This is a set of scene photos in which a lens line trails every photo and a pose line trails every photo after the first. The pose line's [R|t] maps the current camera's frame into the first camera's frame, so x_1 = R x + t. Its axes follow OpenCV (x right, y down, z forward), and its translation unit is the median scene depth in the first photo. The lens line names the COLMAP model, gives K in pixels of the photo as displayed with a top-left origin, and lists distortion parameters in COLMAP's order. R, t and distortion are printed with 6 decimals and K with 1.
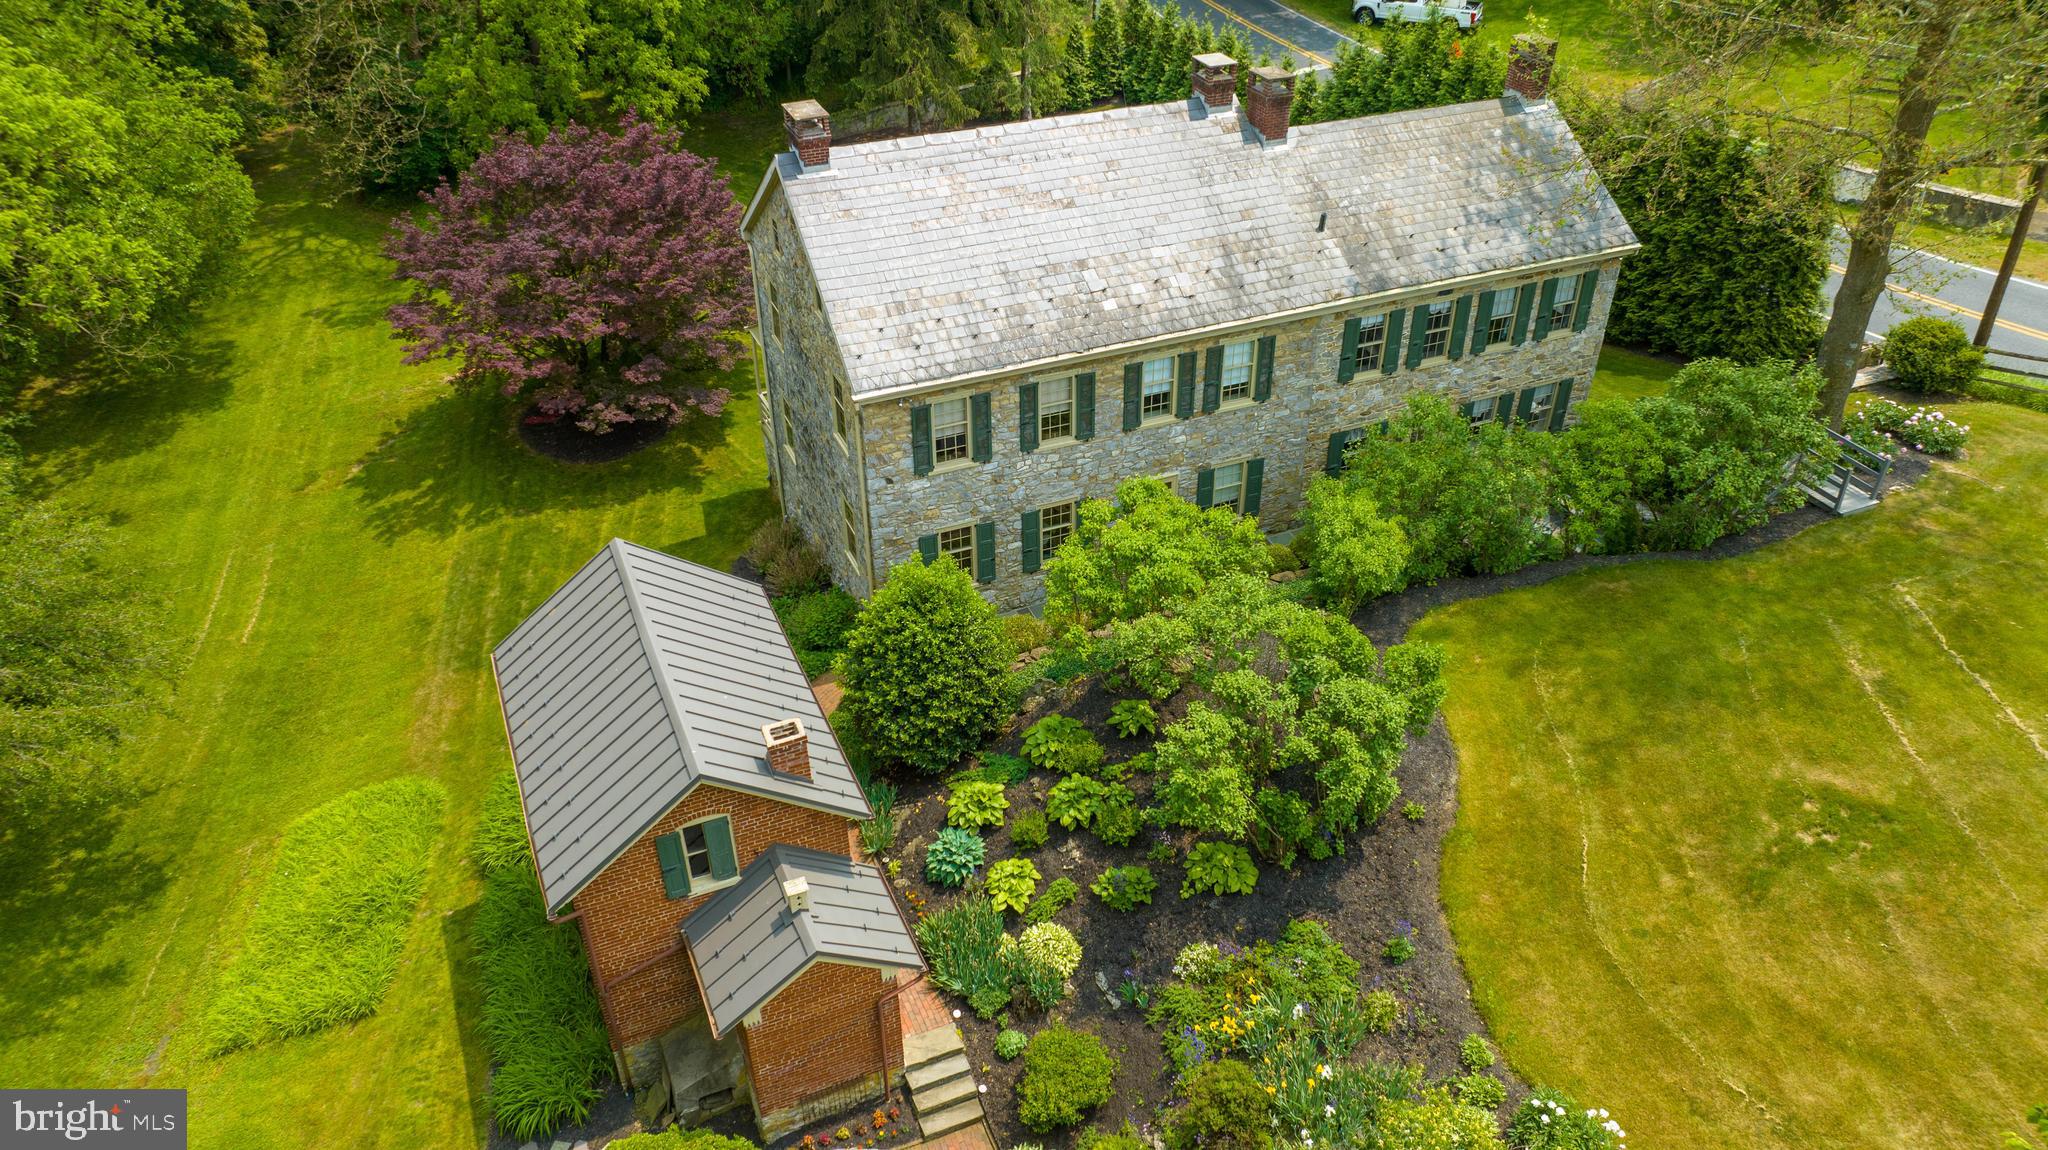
lens RADIAL K [[1443.1, 0, 1030.0], [0, 1443.1, 578.8], [0, 0, 1]] dist [-0.029509, 0.006844]
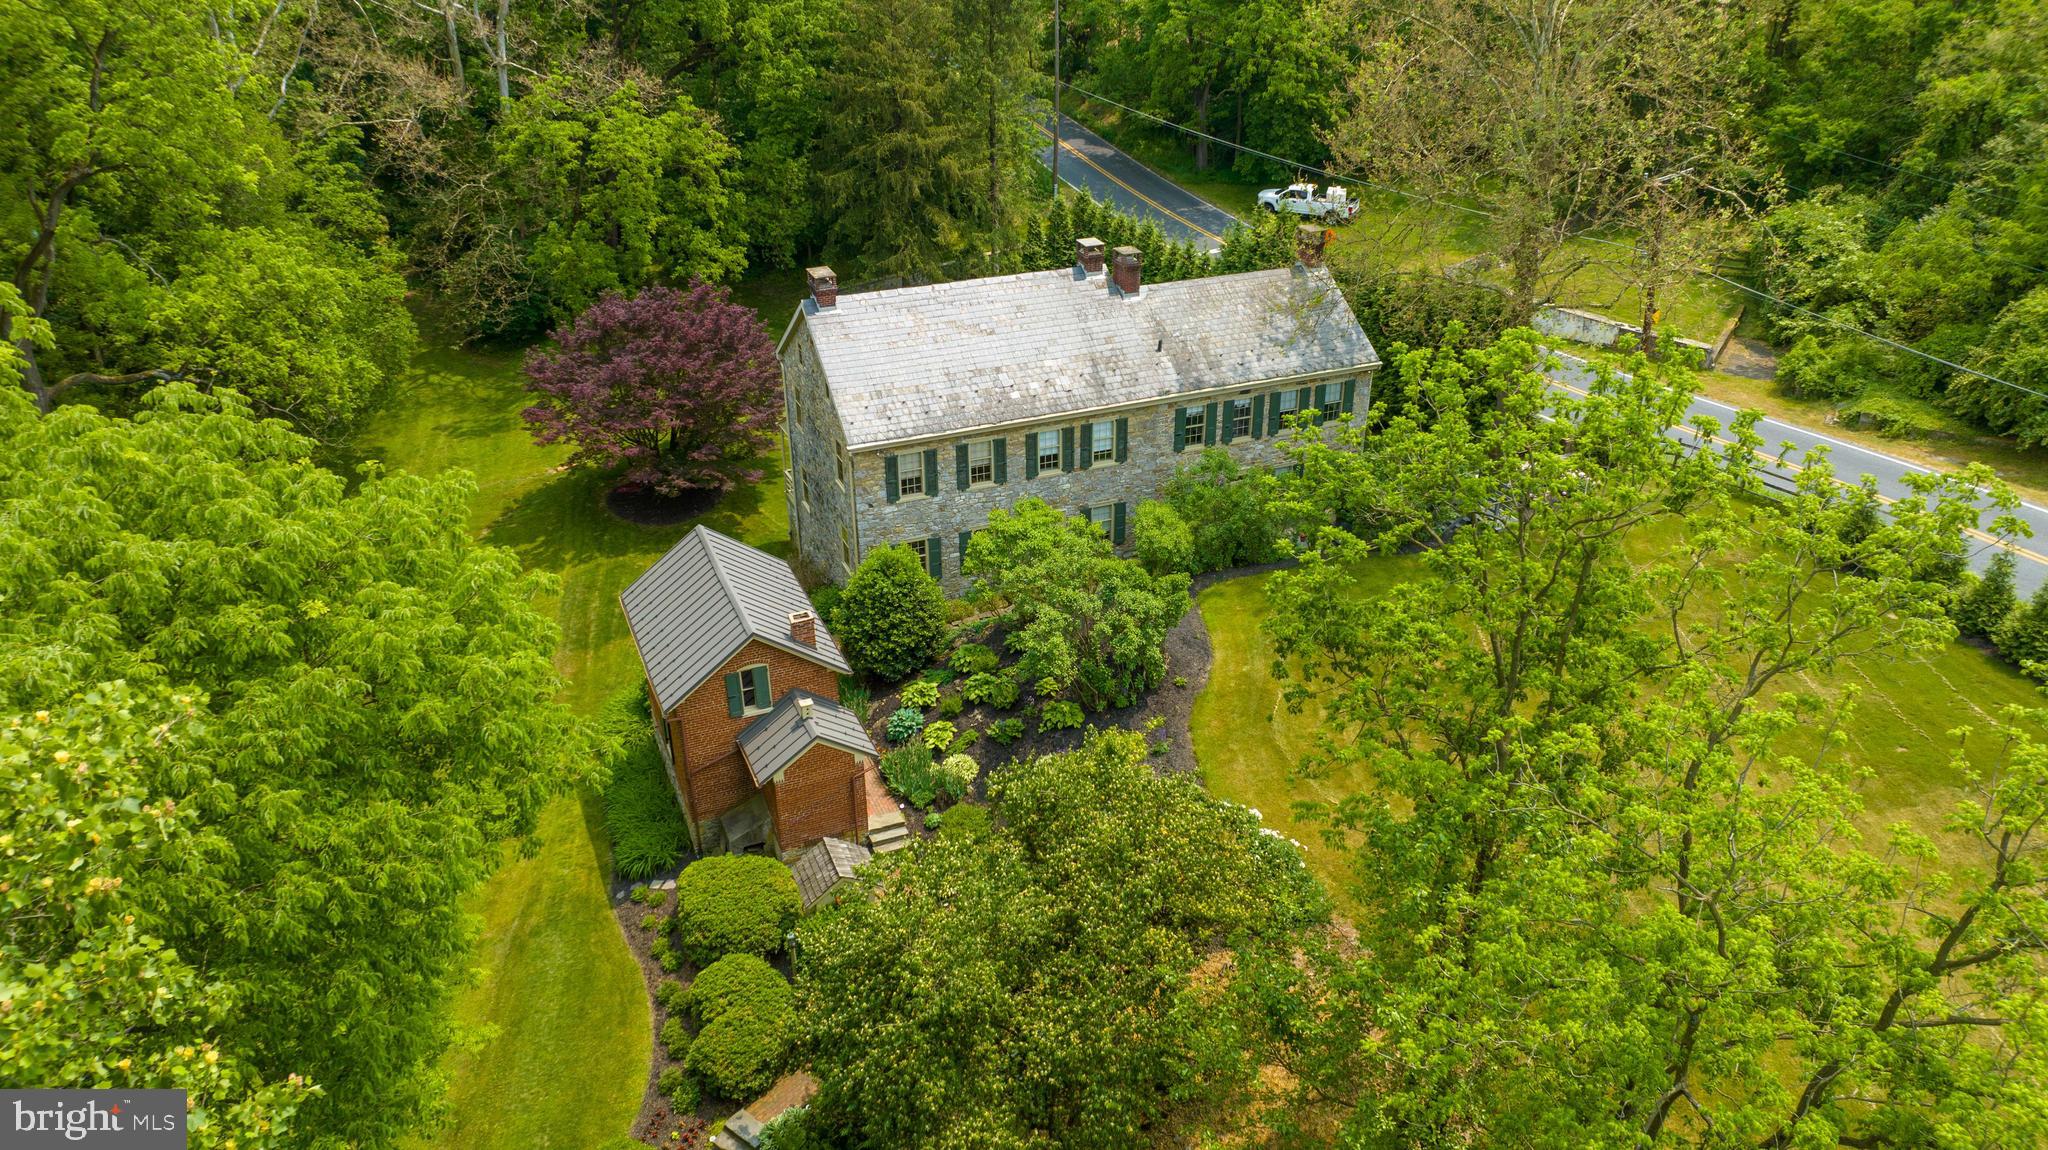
lens RADIAL K [[1443.1, 0, 1030.4], [0, 1443.1, 580.2], [0, 0, 1]] dist [-0.029509, 0.006844]
pose [[0.999973, 0.004141, -0.005997, 0.078427], [-0.004815, 0.993116, -0.117036, 0.180789], [0.005471, 0.117062, 0.993110, -0.493341]]
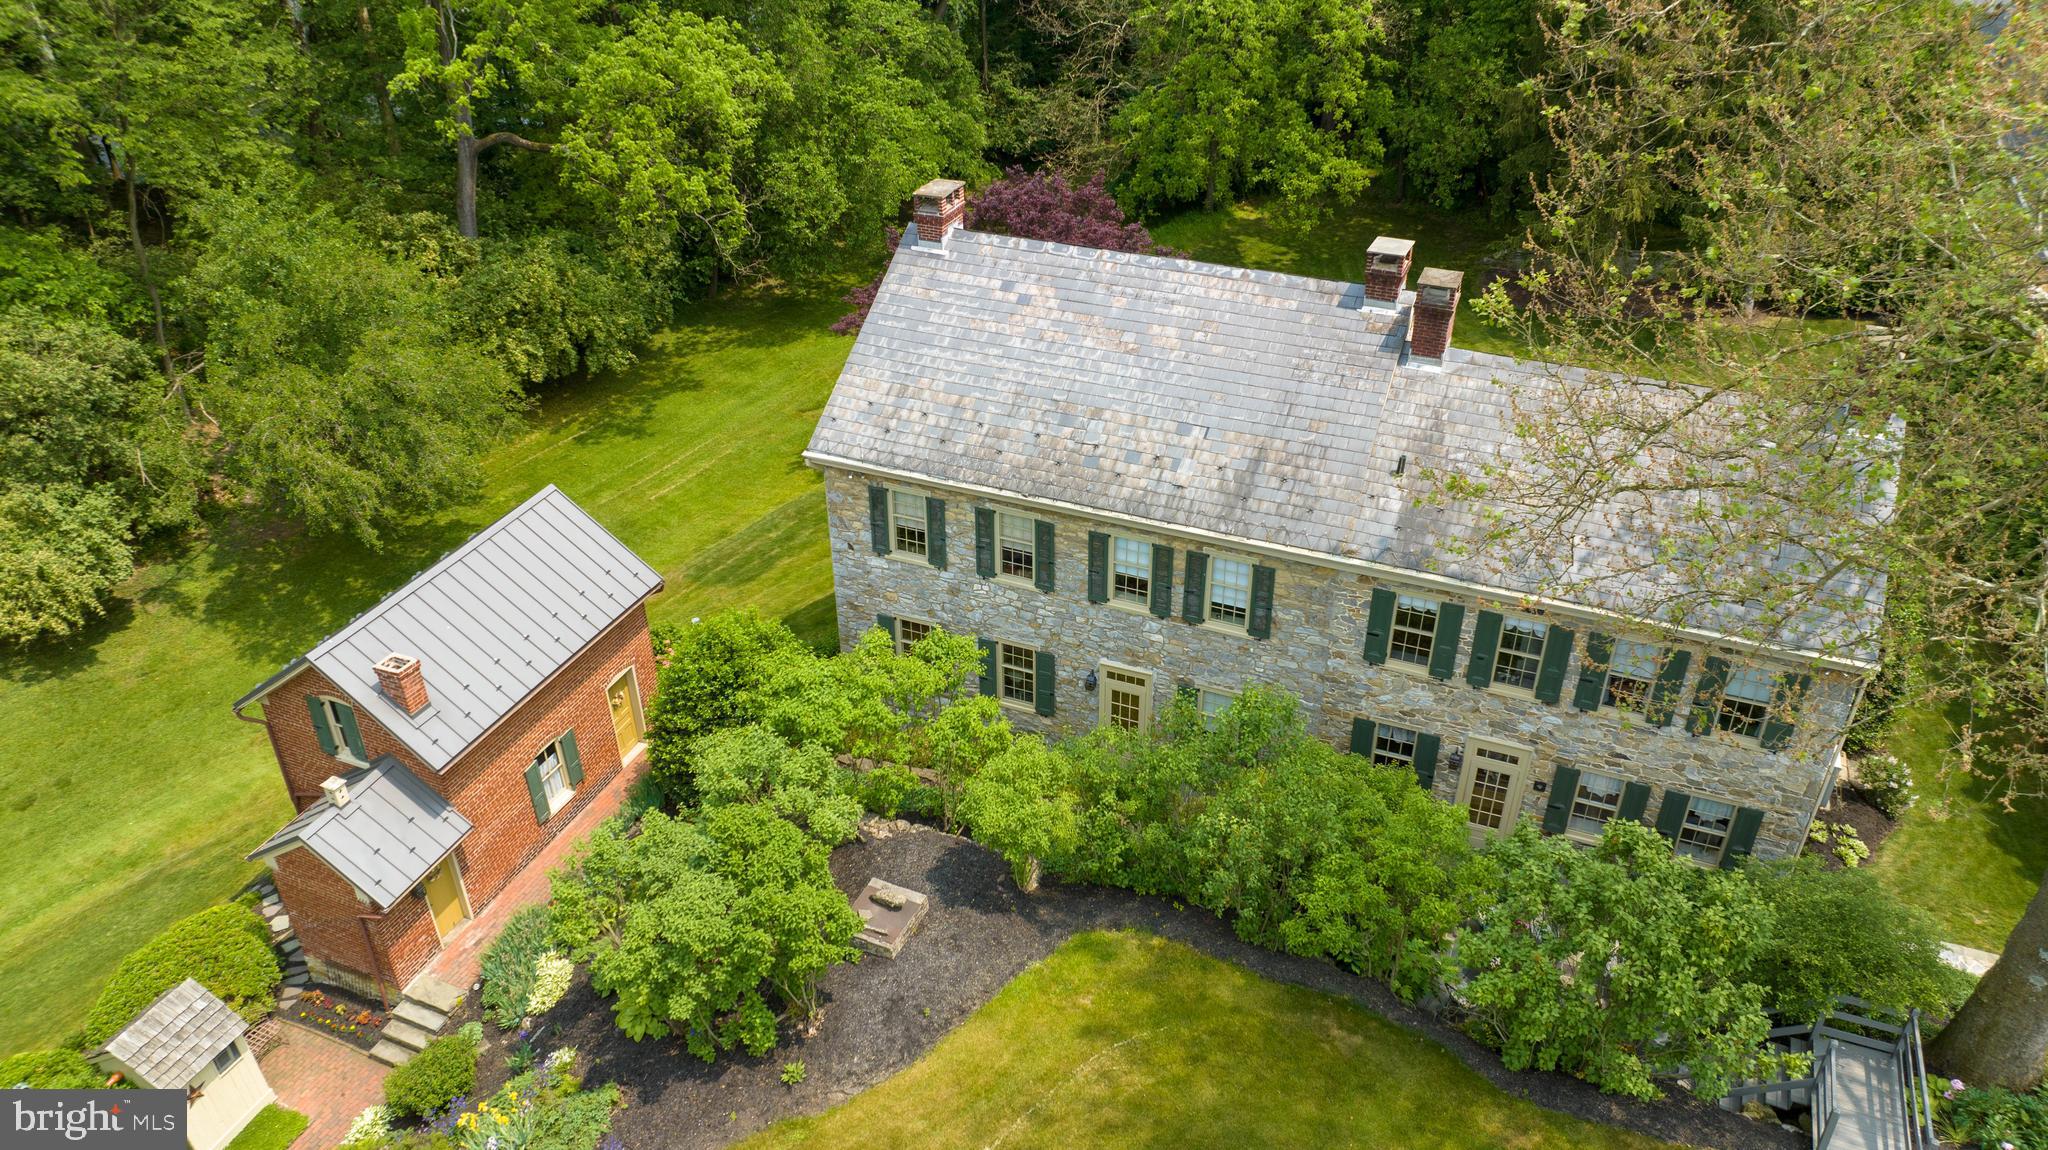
lens RADIAL K [[1443.1, 0, 1005.9], [0, 1443.1, 559.7], [0, 0, 1]] dist [-0.029509, 0.006844]
pose [[0.690246, 0.376156, -0.618116, 0.581029], [-0.409157, 0.907469, 0.095340, -0.191175], [0.596784, 0.187098, 0.780284, 0.257380]]
